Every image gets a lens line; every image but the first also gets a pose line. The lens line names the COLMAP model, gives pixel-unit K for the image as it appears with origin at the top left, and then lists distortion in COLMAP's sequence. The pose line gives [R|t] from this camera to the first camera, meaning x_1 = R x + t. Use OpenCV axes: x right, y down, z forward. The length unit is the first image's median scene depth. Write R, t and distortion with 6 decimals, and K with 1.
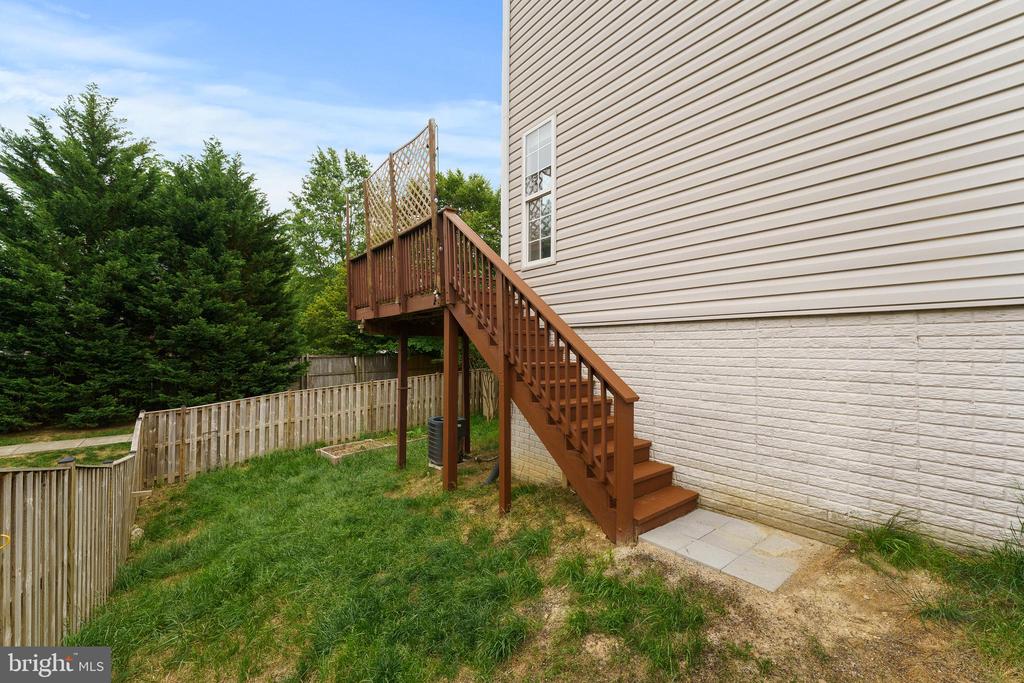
lens RADIAL K [[412.8, 0, 512.0], [0, 412.8, 341.5], [0, 0, 1]] dist [0.001862, 0.000103]
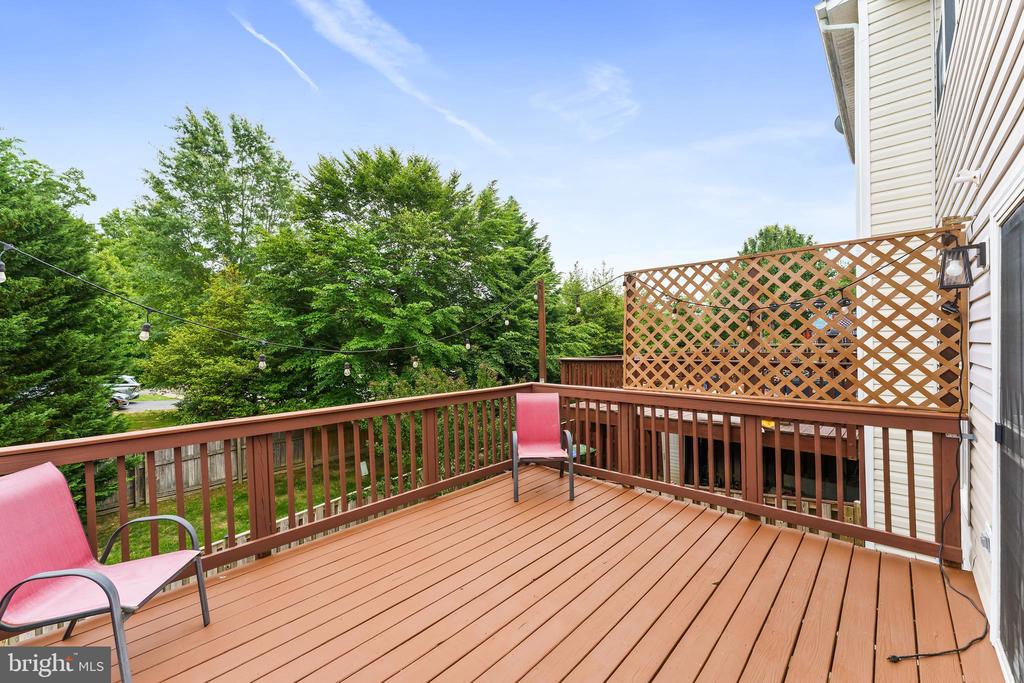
lens RADIAL K [[412.8, 0, 512.0], [0, 412.8, 341.5], [0, 0, 1]] dist [0.001862, 0.000103]
pose [[0.989367, -0.011998, 0.144946, -0.046184], [0.009913, 0.999837, 0.015096, -0.131055], [-0.145103, -0.013498, 0.989324, 0.363281]]
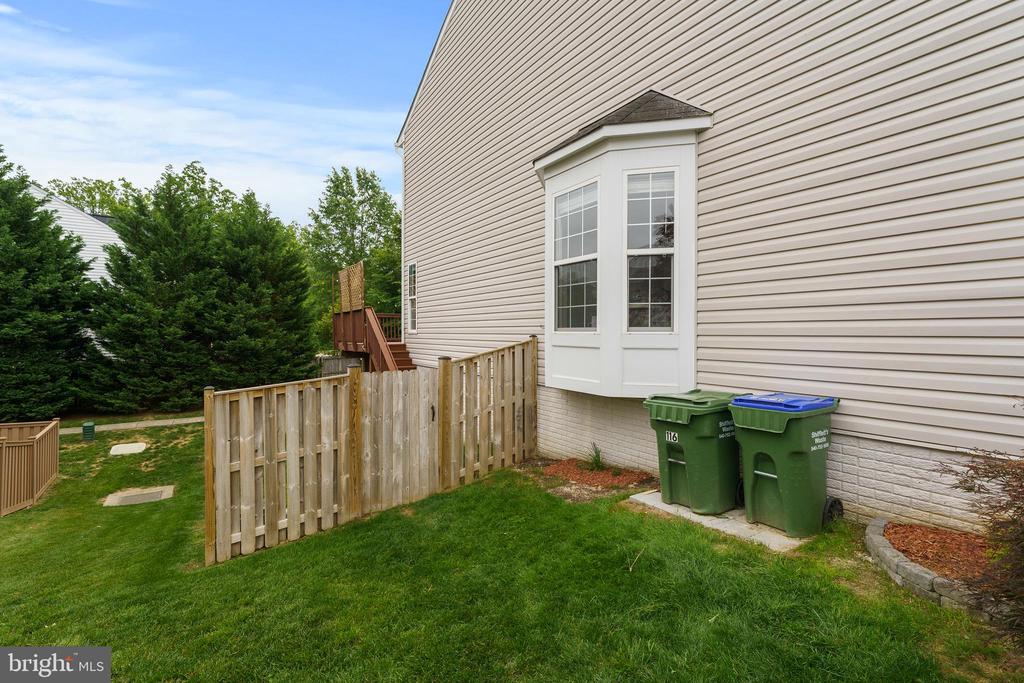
lens RADIAL K [[471.4, 0, 511.8], [0, 471.4, 337.1], [0, 0, 1]] dist [-0.001506, 0.000000]
pose [[0.994602, -0.000052, -0.103765, 0.252479], [0.002595, 0.999699, 0.024378, -0.070544], [0.103733, -0.024516, 0.994303, -0.399977]]
